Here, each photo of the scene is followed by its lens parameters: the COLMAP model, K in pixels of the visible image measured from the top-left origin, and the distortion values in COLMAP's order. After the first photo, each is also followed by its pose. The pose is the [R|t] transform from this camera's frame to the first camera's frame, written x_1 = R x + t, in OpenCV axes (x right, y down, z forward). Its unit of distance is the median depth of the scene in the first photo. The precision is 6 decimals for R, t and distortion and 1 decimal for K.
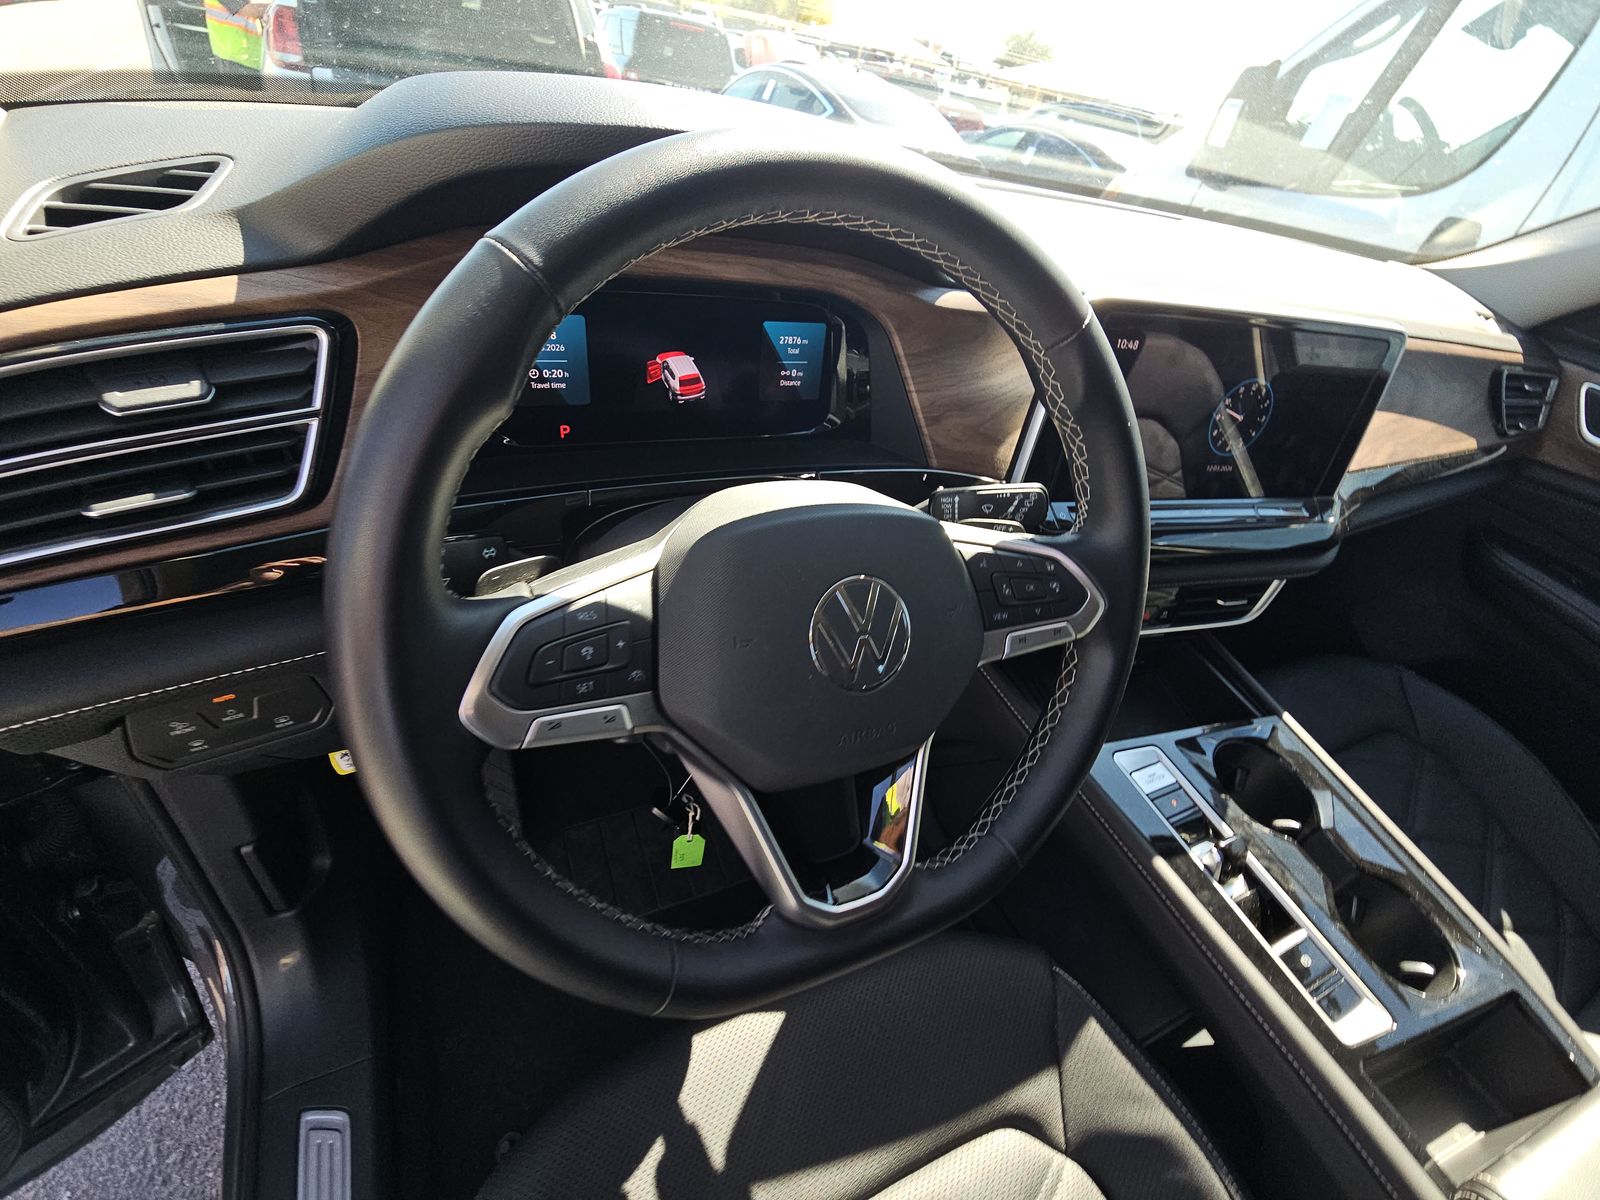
lens RADIAL K [[646.8, 0, 800.0], [0, 646.8, 600.0], [0, 0, 1]] dist [-0.000944, 0.000155]
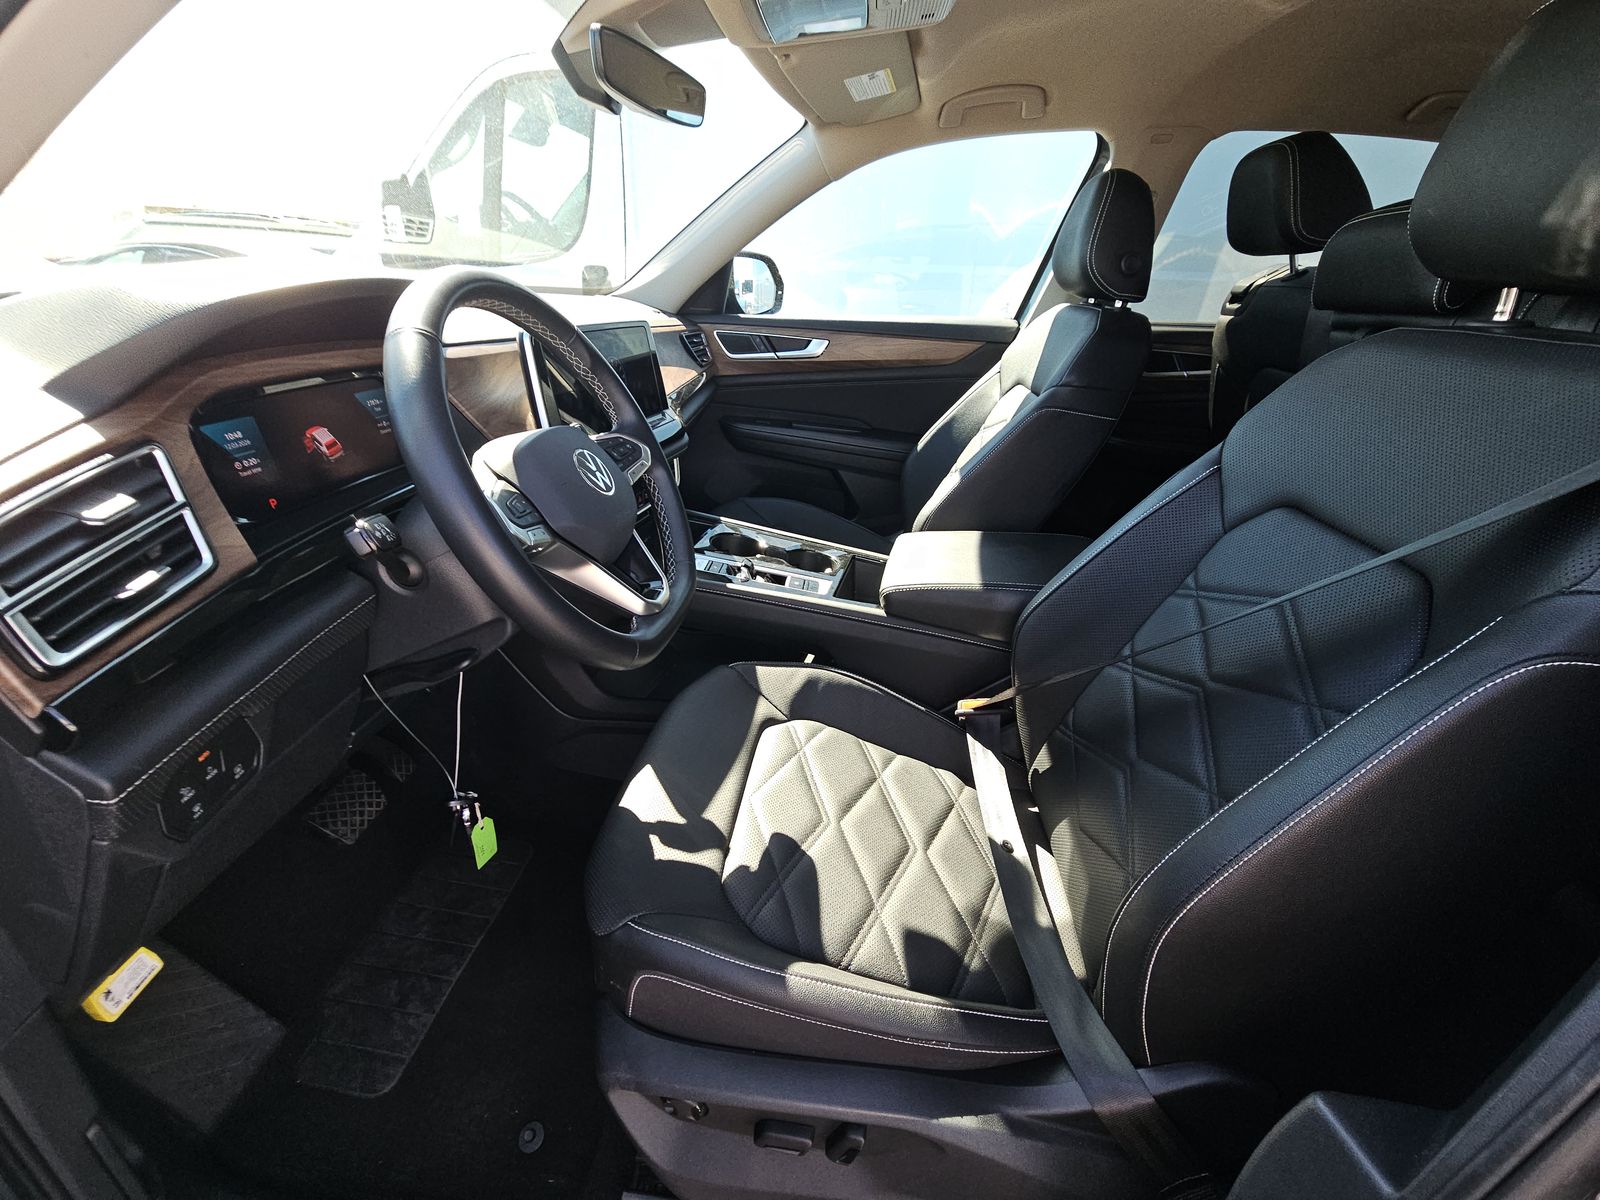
lens RADIAL K [[646.8, 0, 800.0], [0, 646.8, 600.0], [0, 0, 1]] dist [-0.000944, 0.000155]
pose [[0.510594, -0.500380, 0.699223, -0.748255], [0.563709, 0.808872, 0.167210, 0.250897], [-0.649250, 0.308782, 0.695074, -0.486964]]
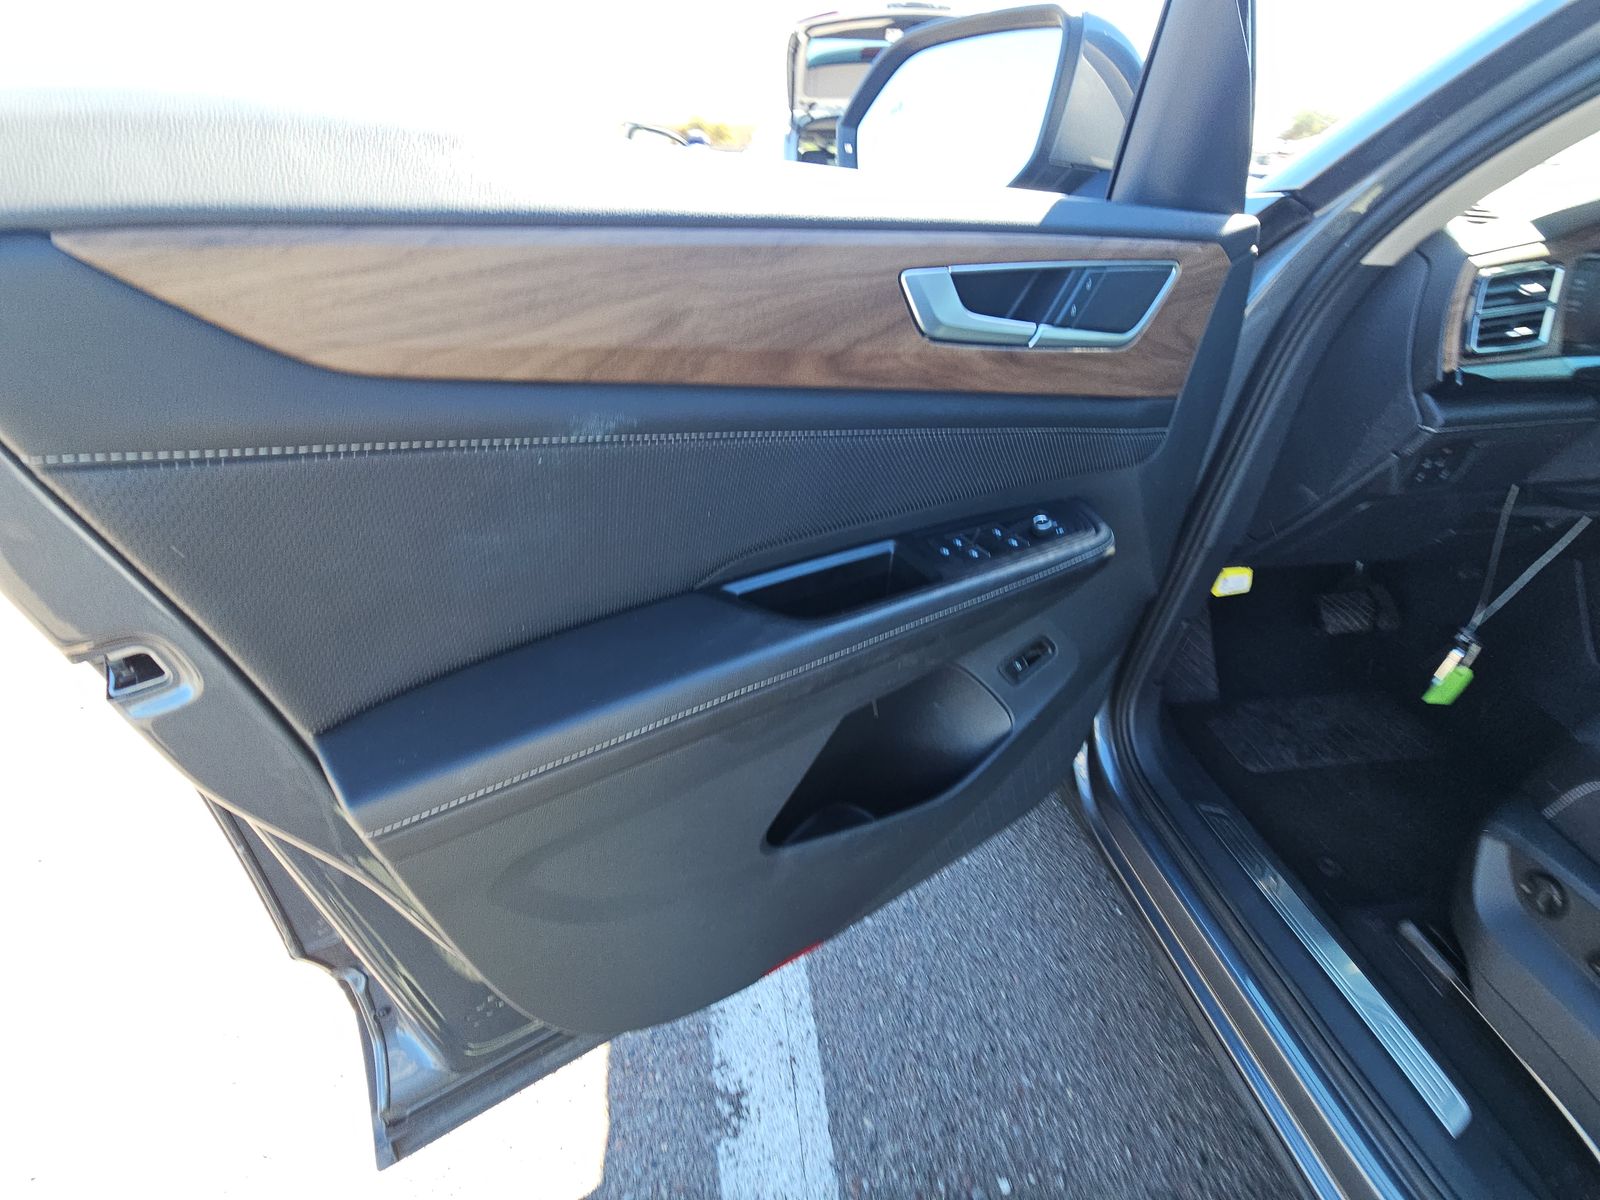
lens RADIAL K [[646.8, 0, 800.0], [0, 646.8, 600.0], [0, 0, 1]] dist [-0.000944, 0.000155]
pose [[0.945104, 0.035498, -0.324836, -1.548658], [-0.083652, 0.987240, -0.135498, 0.773999], [0.315881, 0.155233, 0.936014, -1.092066]]
